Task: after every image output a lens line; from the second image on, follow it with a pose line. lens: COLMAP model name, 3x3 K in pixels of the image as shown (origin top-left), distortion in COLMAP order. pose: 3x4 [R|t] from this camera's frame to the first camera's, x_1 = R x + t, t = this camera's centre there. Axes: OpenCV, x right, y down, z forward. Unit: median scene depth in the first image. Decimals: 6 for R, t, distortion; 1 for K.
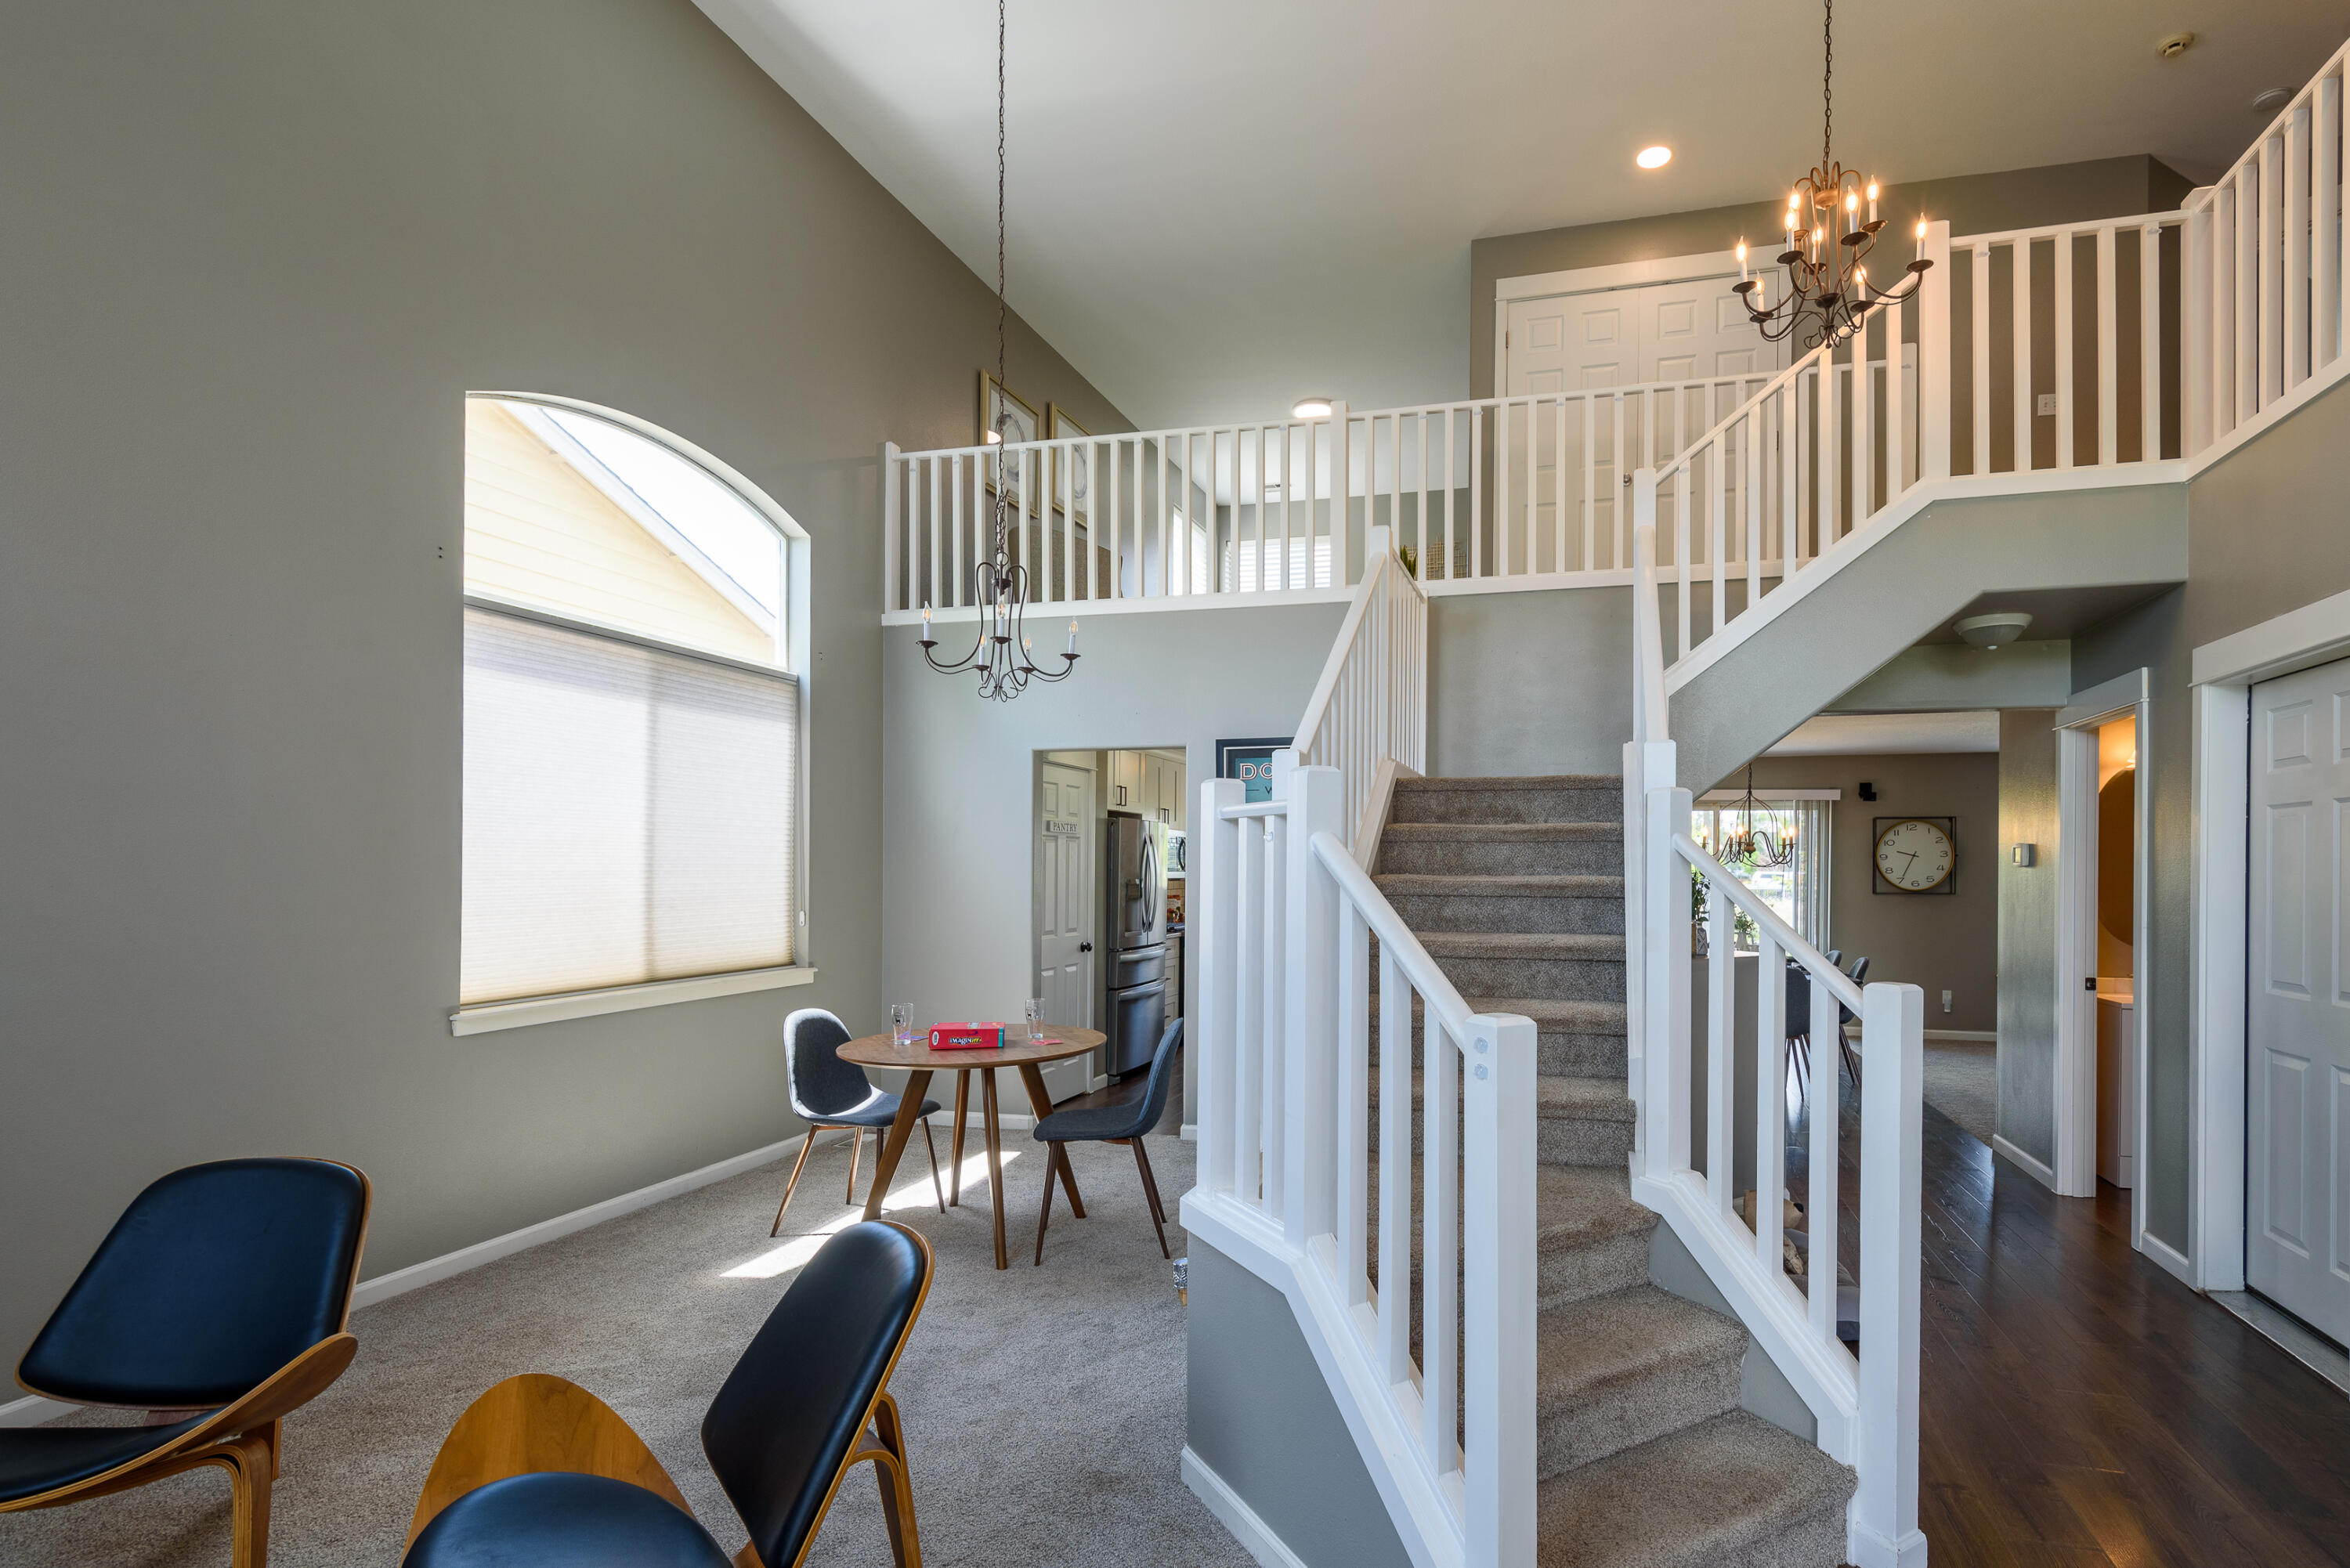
lens RADIAL K [[1066.9, 0, 1188.4], [0, 1066.9, 788.9], [0, 0, 1]] dist [0.045370, -0.026197]
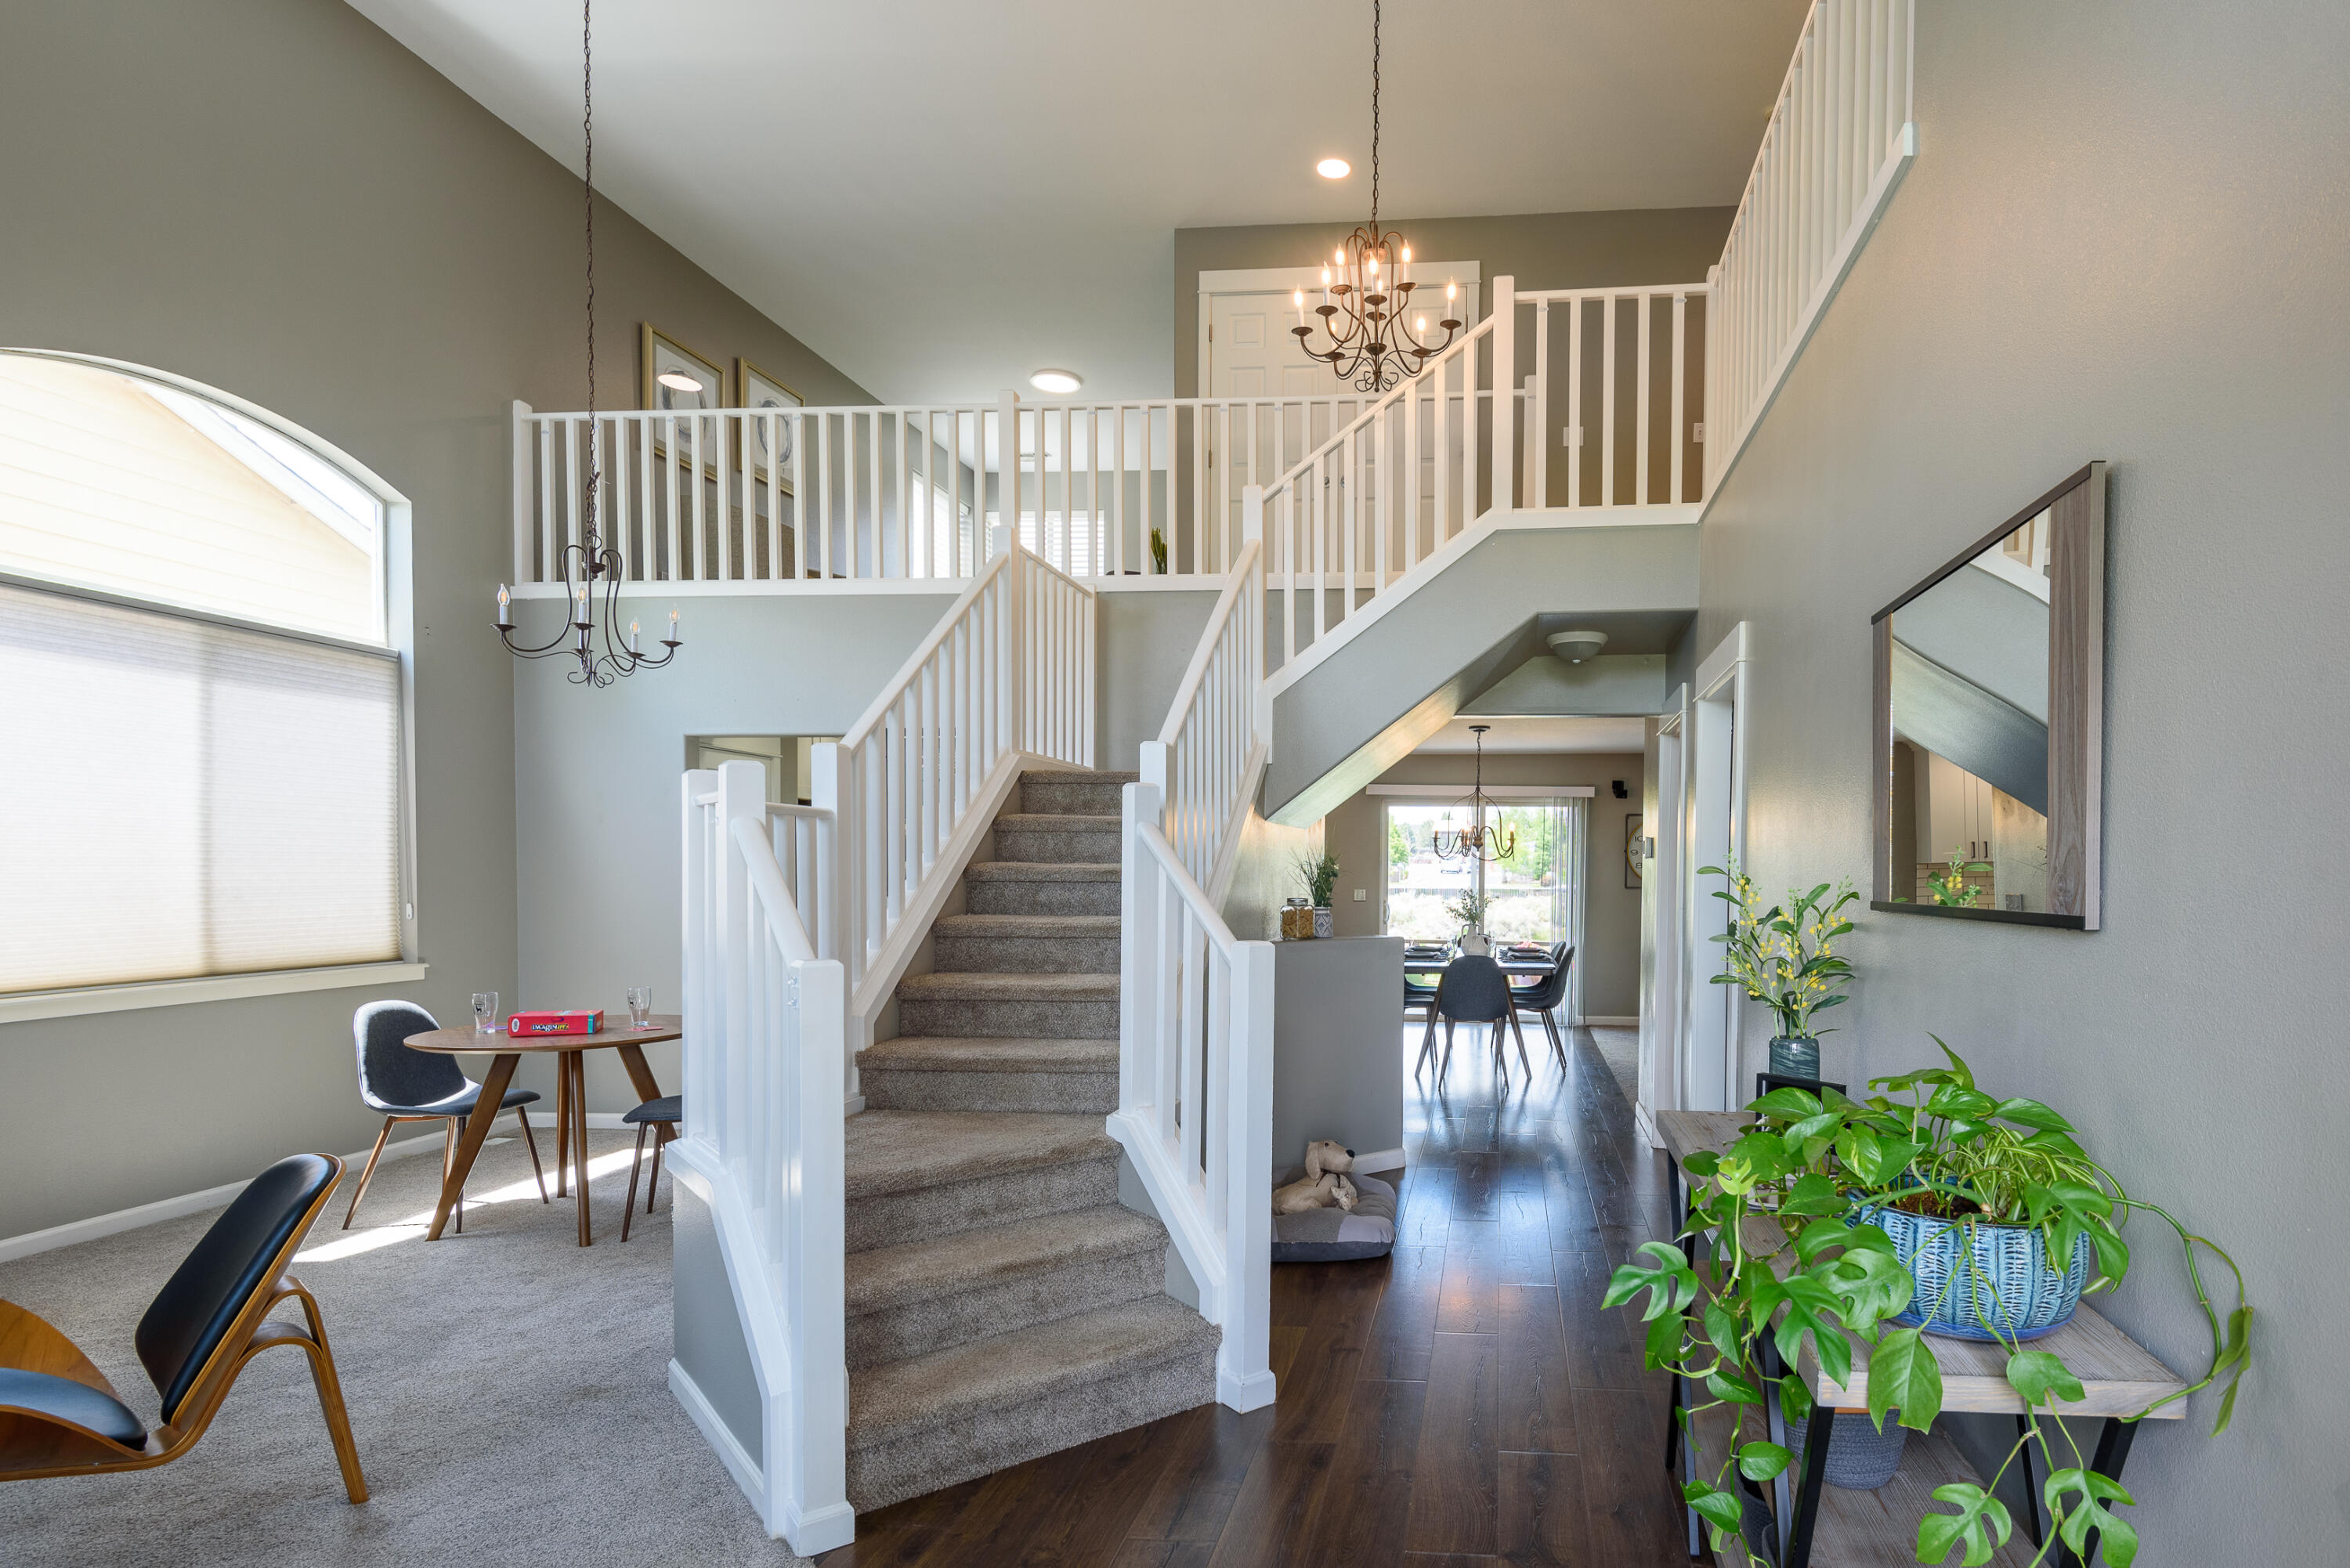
lens RADIAL K [[1163.1, 0, 1178.1], [0, 1163.1, 821.2], [0, 0, 1]] dist [0.034603, -0.024556]
pose [[0.986532, 0.006111, 0.163452, 0.166536], [-0.011919, 0.999331, 0.034577, -0.001983], [-0.163132, -0.036059, 0.985945, -0.148310]]
